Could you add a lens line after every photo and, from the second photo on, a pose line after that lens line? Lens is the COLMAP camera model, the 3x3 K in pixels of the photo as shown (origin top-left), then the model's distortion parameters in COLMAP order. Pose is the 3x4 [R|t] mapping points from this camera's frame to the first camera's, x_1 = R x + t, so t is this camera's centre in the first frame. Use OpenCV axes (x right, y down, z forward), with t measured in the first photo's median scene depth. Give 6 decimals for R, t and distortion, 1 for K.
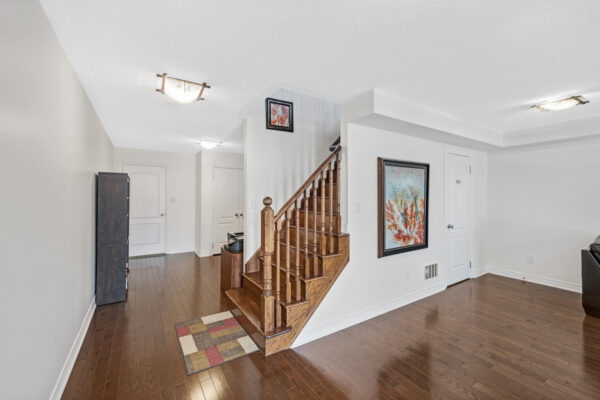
lens RADIAL K [[251.5, 0, 302.8], [0, 251.5, 193.8], [0, 0, 1]] dist [-0.002833, 0.000575]
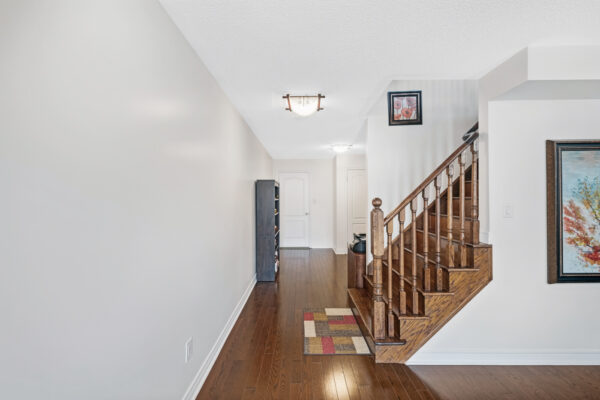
lens RADIAL K [[251.5, 0, 296.8], [0, 251.5, 196.3], [0, 0, 1]] dist [-0.002833, 0.000575]
pose [[0.831587, -0.010532, -0.555294, 0.100388], [0.013555, 0.999907, 0.001334, 0.001006], [0.555229, -0.008636, 0.831653, 0.023731]]
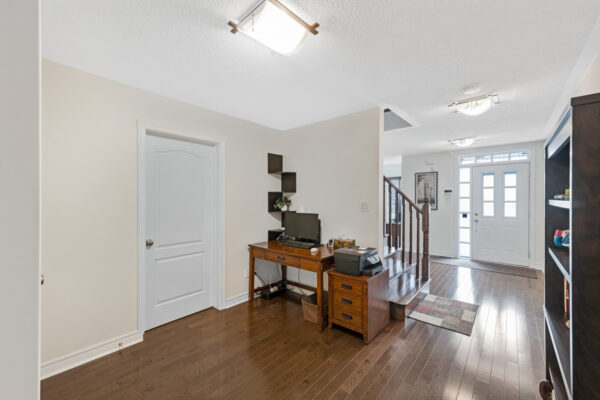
lens RADIAL K [[251.5, 0, 298.5], [0, 251.5, 205.2], [0, 0, 1]] dist [-0.002833, 0.000575]
pose [[-0.282352, -0.027362, 0.958921, -1.061734], [-0.009699, 0.999623, 0.025668, 0.026779], [-0.959262, -0.002053, -0.282511, 1.647004]]
